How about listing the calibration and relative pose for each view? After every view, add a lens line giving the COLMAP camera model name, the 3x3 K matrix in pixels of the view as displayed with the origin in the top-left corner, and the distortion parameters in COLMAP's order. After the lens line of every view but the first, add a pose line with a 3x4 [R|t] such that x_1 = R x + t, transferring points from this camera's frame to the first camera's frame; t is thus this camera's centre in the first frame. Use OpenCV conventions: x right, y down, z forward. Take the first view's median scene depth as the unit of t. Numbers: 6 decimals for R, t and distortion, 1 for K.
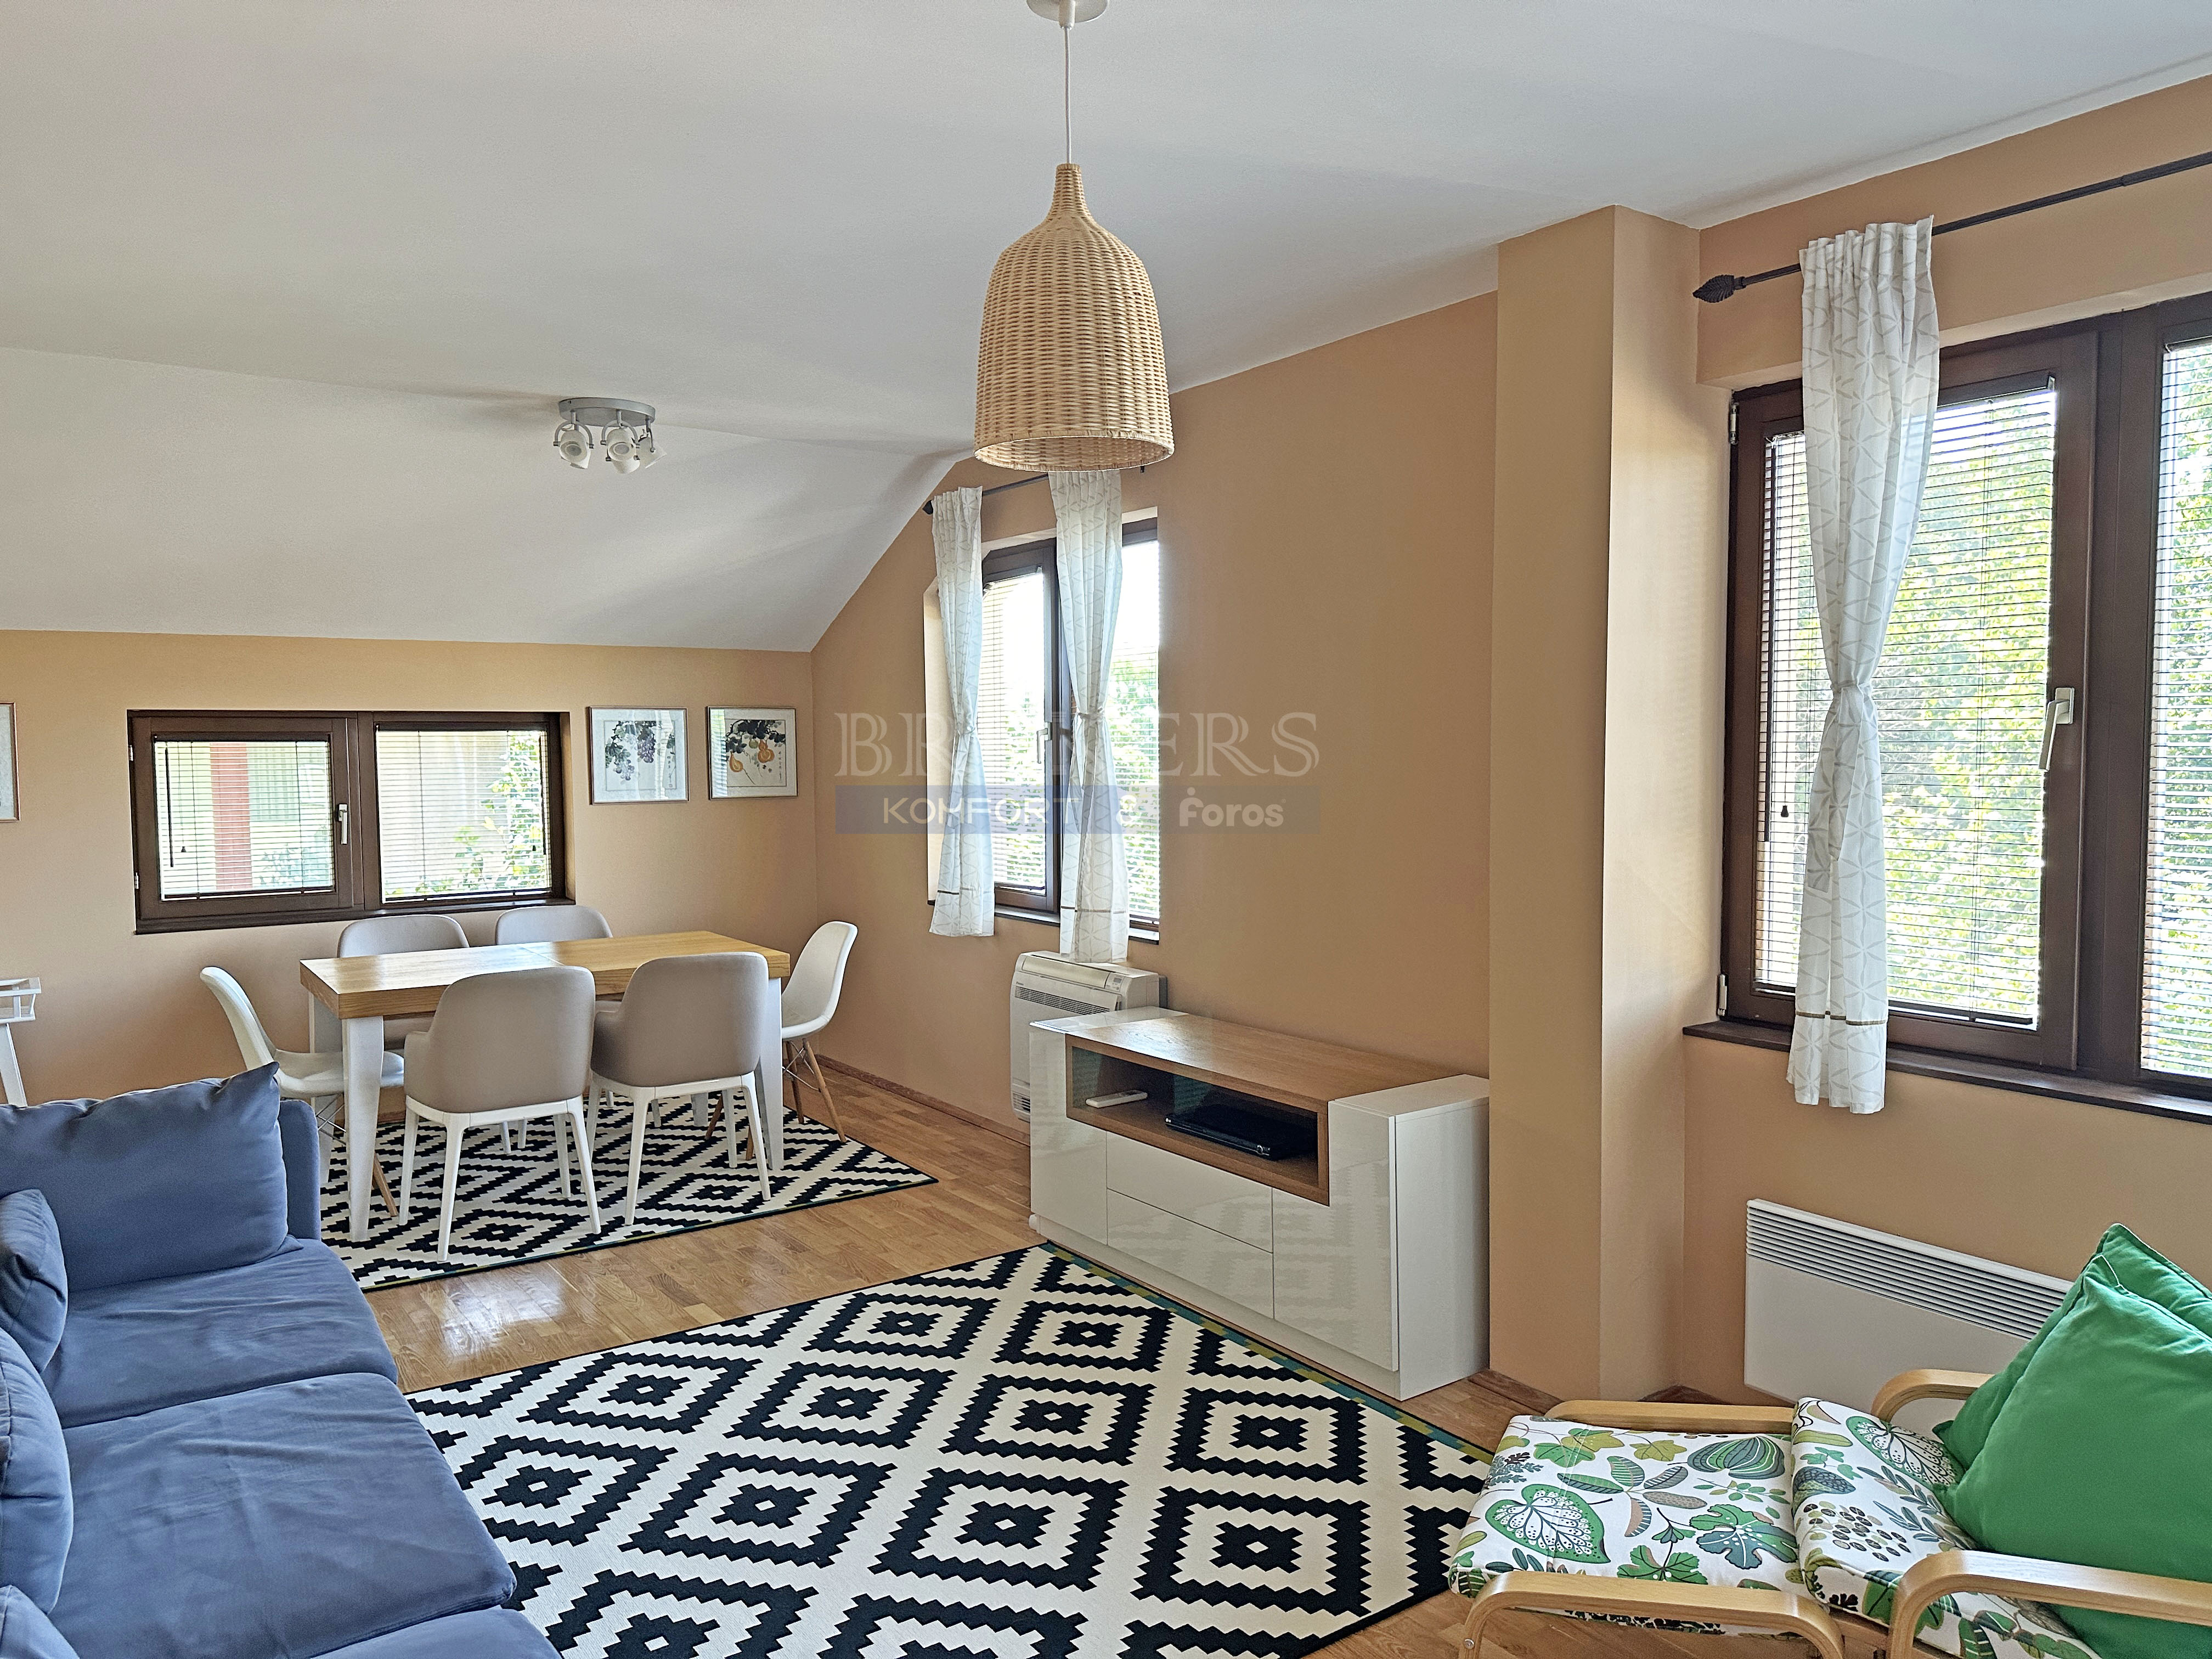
lens RADIAL K [[1560.8, 0, 1111.9], [0, 1560.8, 837.2], [0, 0, 1]] dist [0.106893, -0.178225]
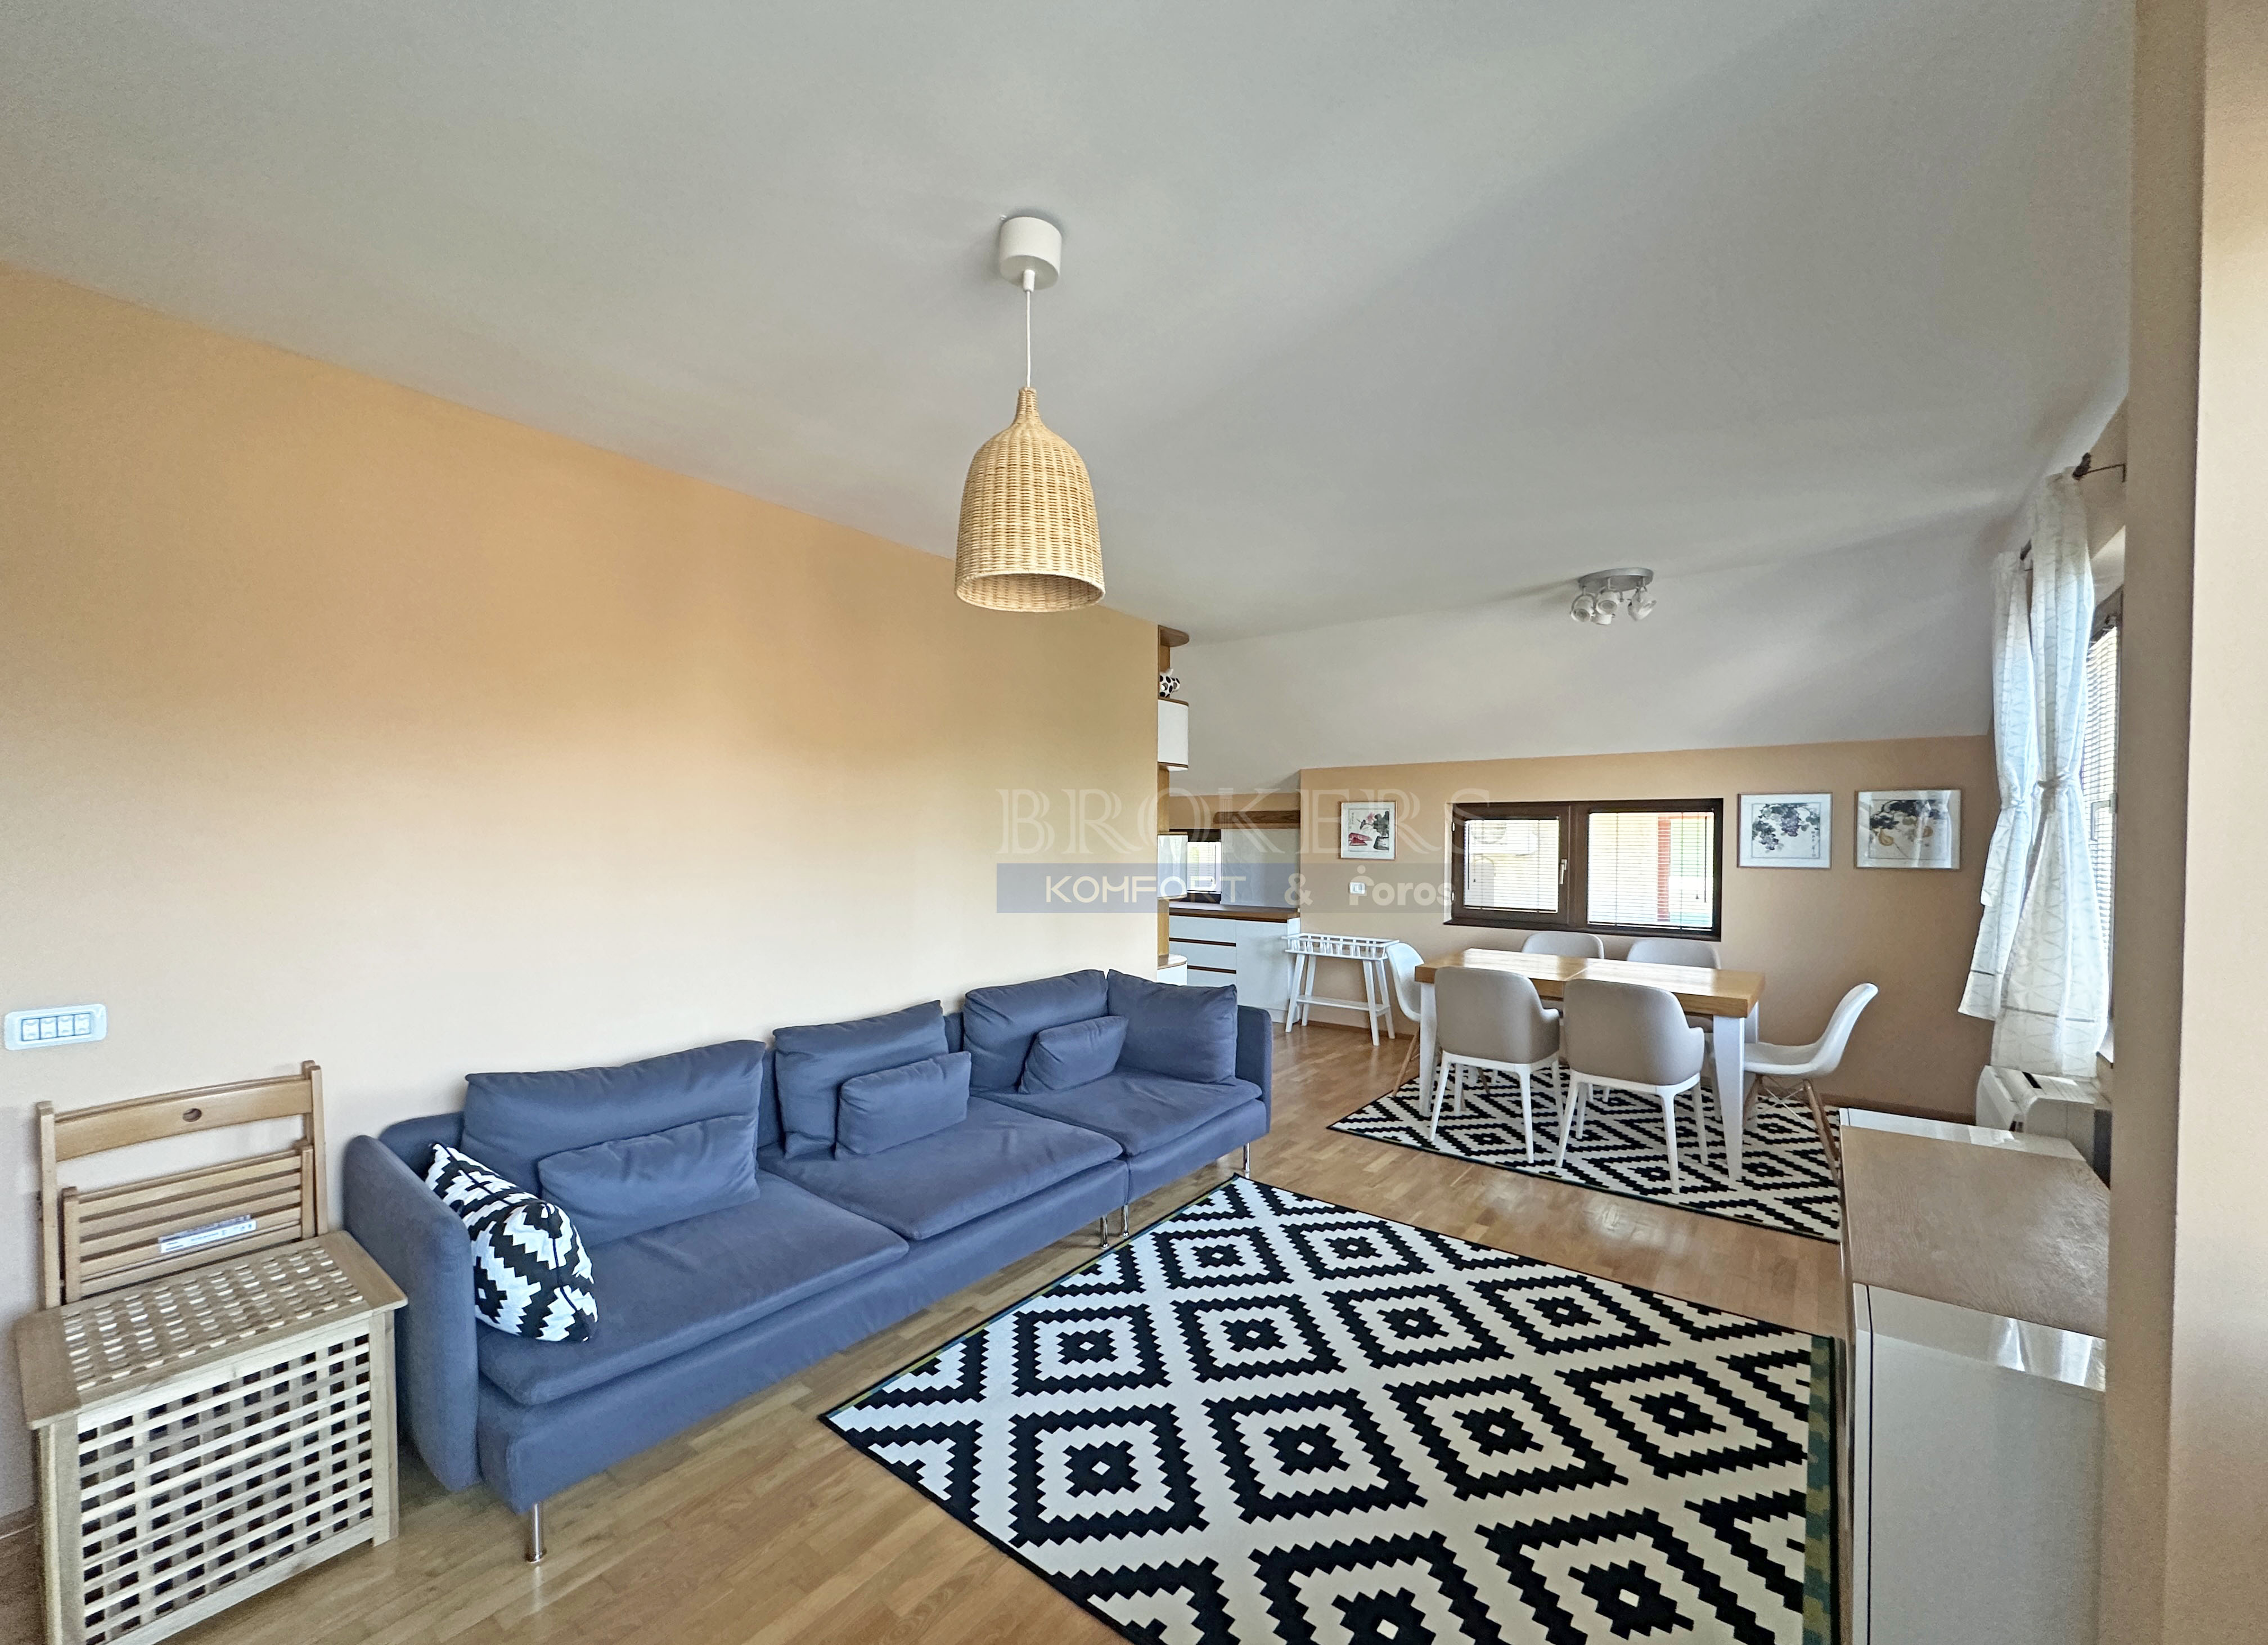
lens RADIAL K [[917.6, 0, 1136.0], [0, 917.6, 849.6], [0, 0, 1]] dist [0.022721, 0.000145]
pose [[0.296199, 0.029307, -0.954676, 0.340289], [-0.061173, 0.998059, 0.011659, -0.018231], [0.953165, 0.054947, 0.297417, 0.380706]]
